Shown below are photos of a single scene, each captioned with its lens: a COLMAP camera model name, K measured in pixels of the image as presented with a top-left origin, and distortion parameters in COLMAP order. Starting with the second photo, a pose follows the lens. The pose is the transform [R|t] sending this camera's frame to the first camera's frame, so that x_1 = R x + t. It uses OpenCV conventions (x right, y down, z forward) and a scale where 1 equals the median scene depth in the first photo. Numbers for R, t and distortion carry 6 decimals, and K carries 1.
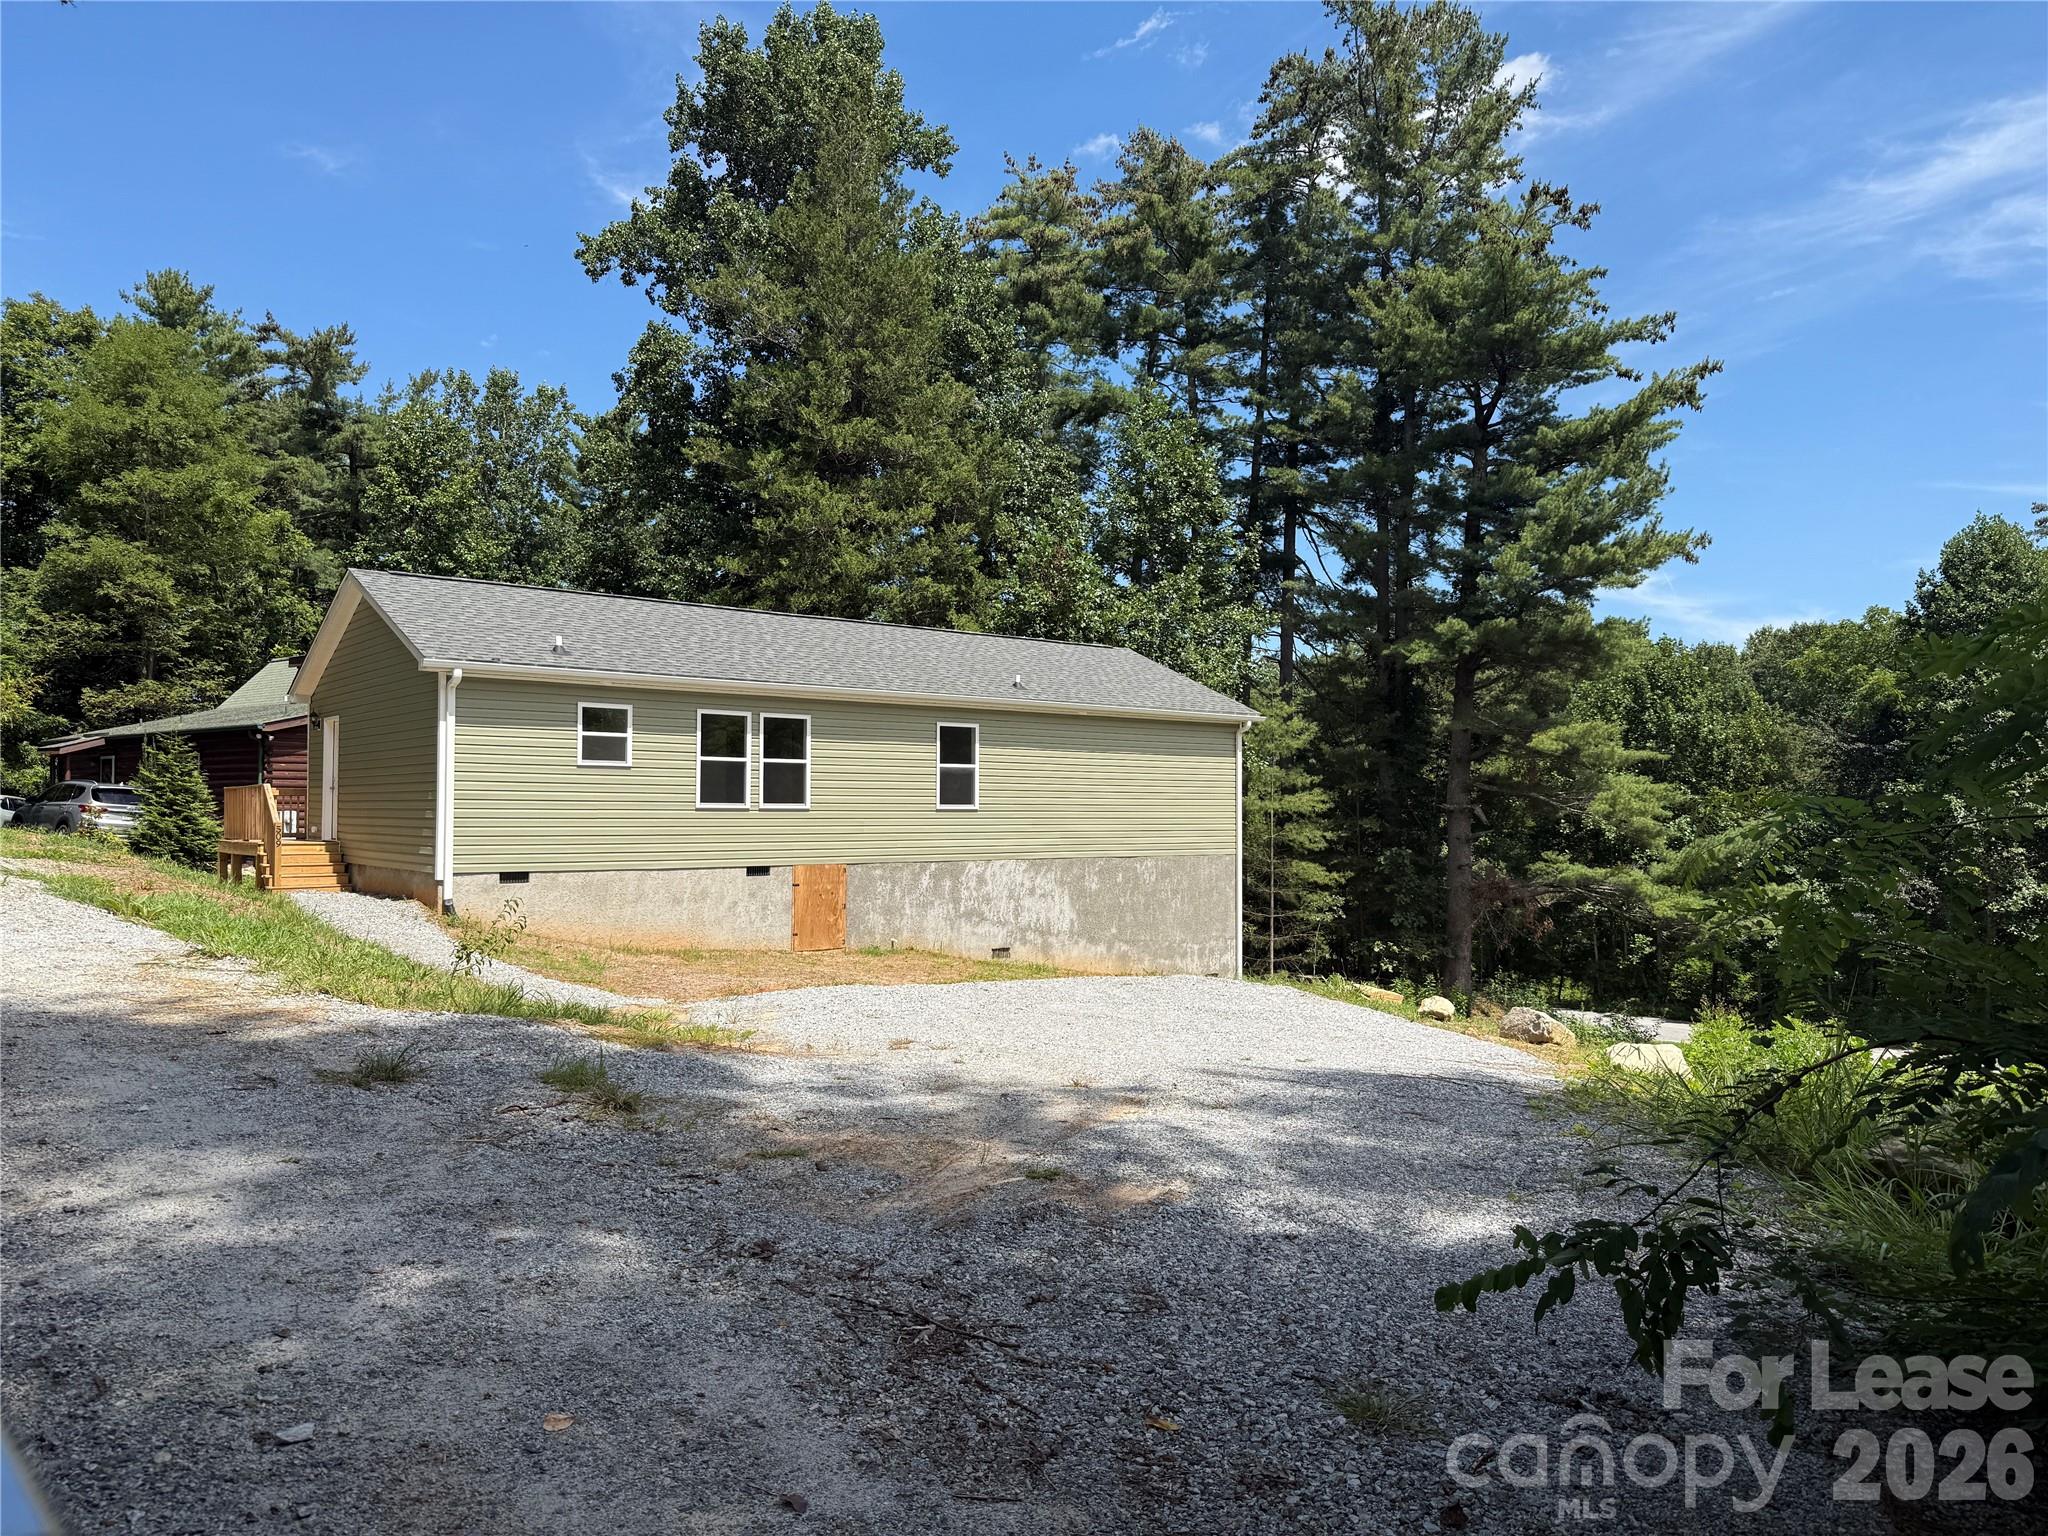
lens RADIAL K [[1566.4, 0, 1021.6], [0, 1566.4, 771.2], [0, 0, 1]] dist [0.149889, -0.332314]
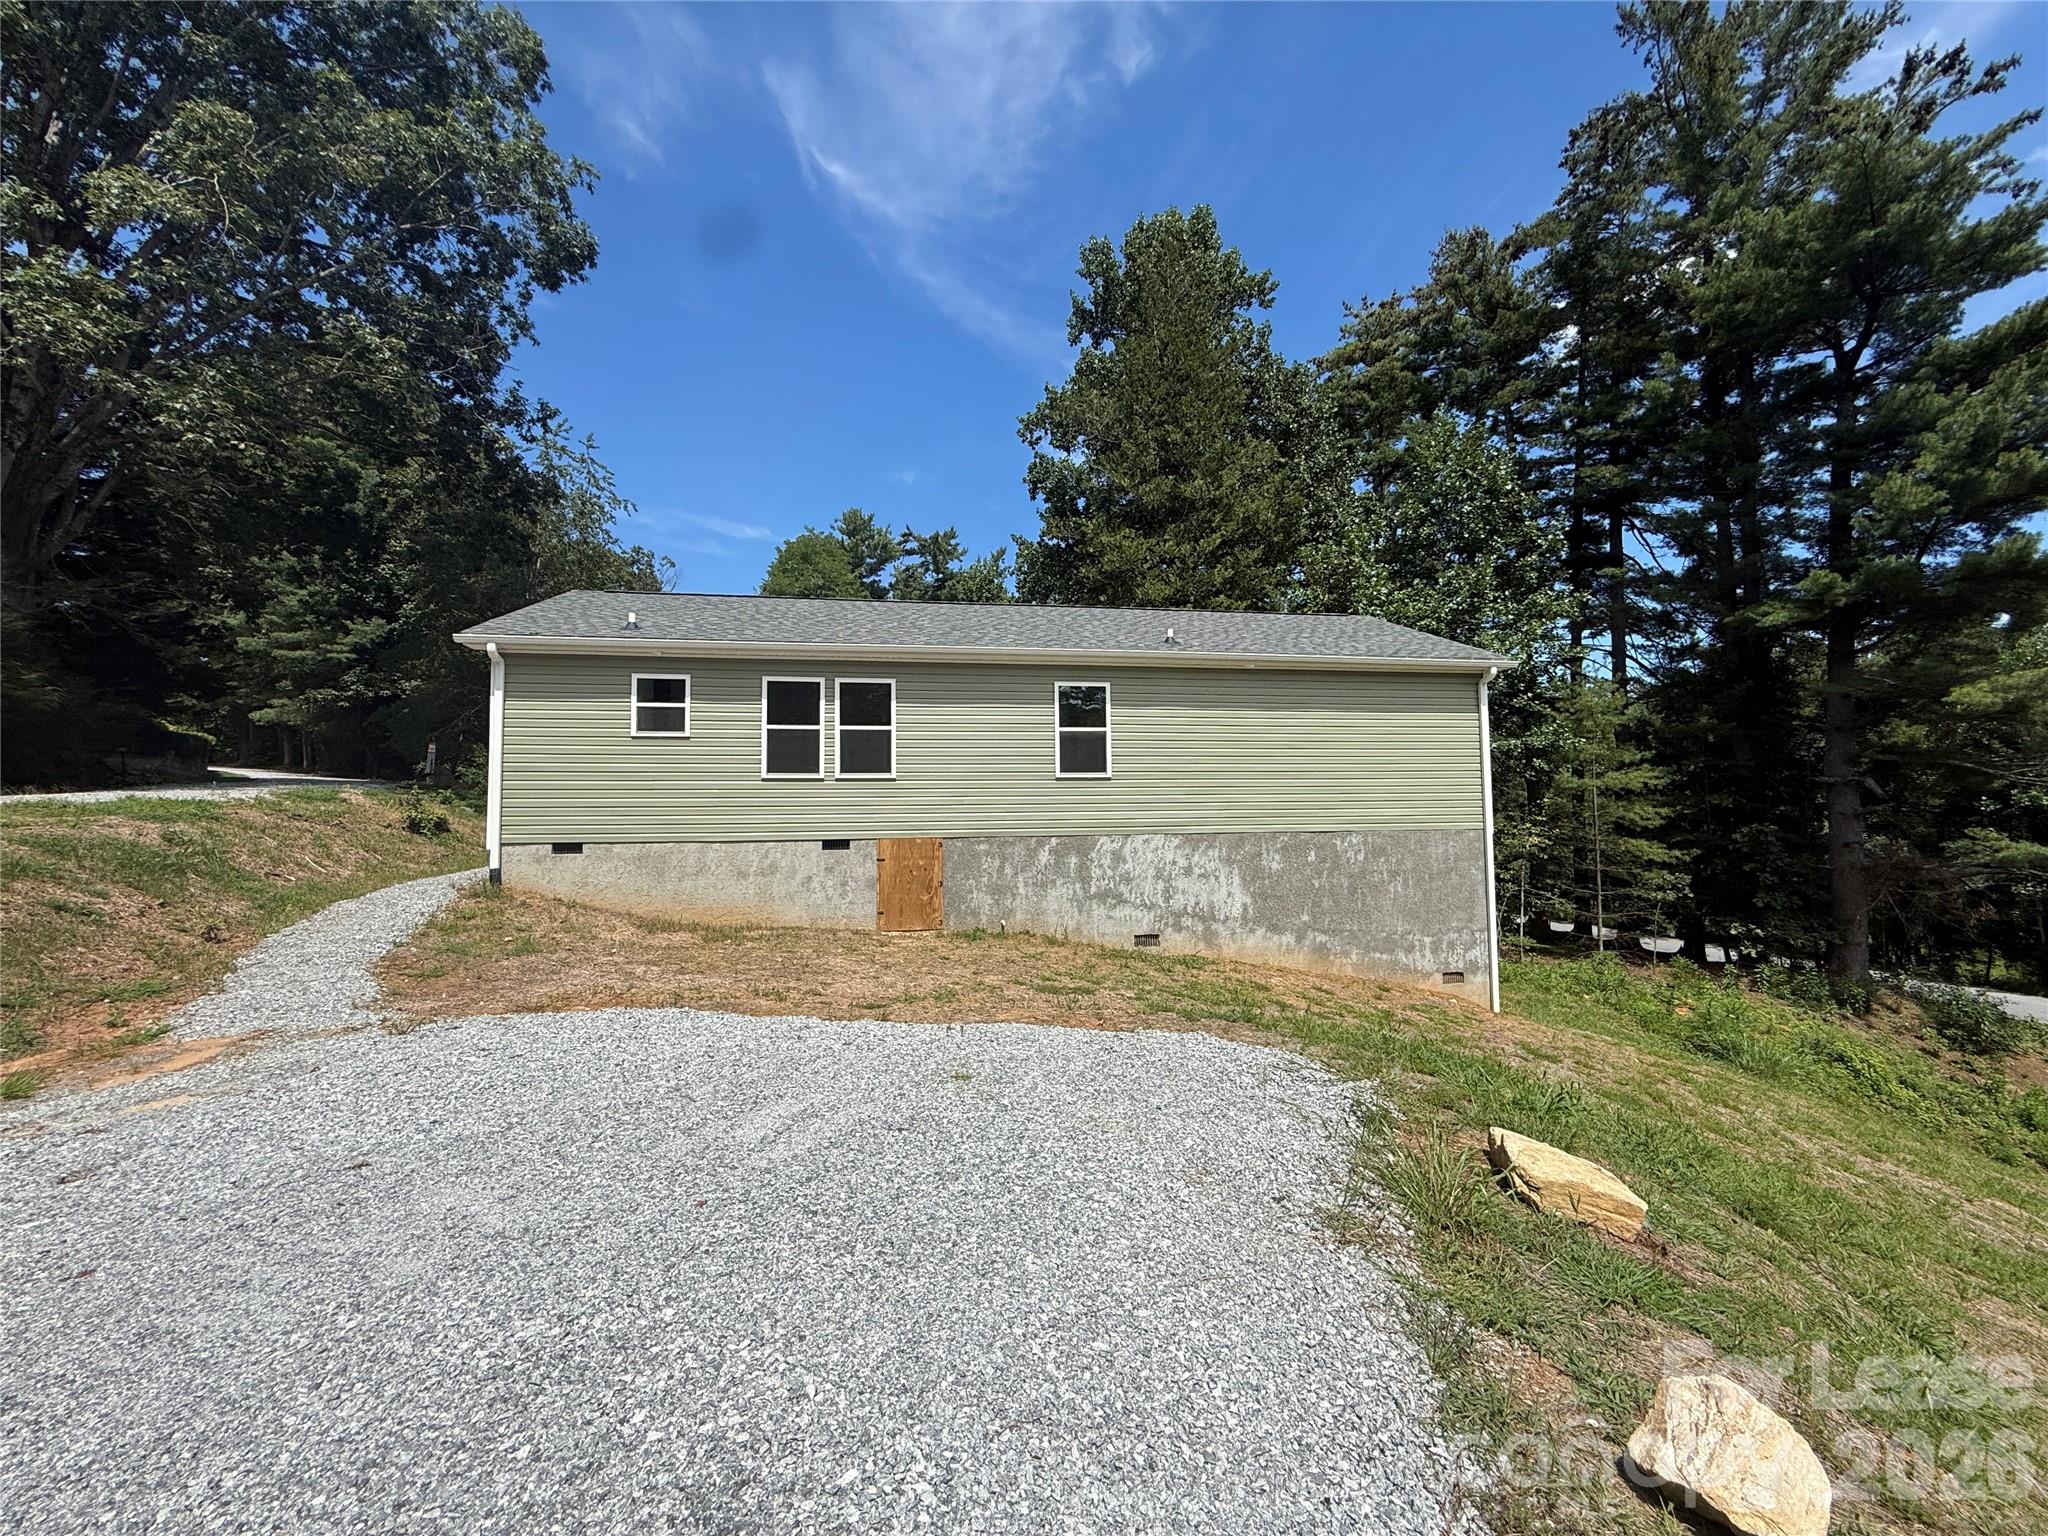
lens RADIAL K [[822.4, 0, 1019.6], [0, 822.4, 767.1], [0, 0, 1]] dist [-0.003285, 0.000369]
pose [[0.868617, -0.039438, -0.493913, 0.153113], [0.024543, 0.999028, -0.036606, 0.033129], [0.494876, 0.019675, 0.868741, 0.549814]]
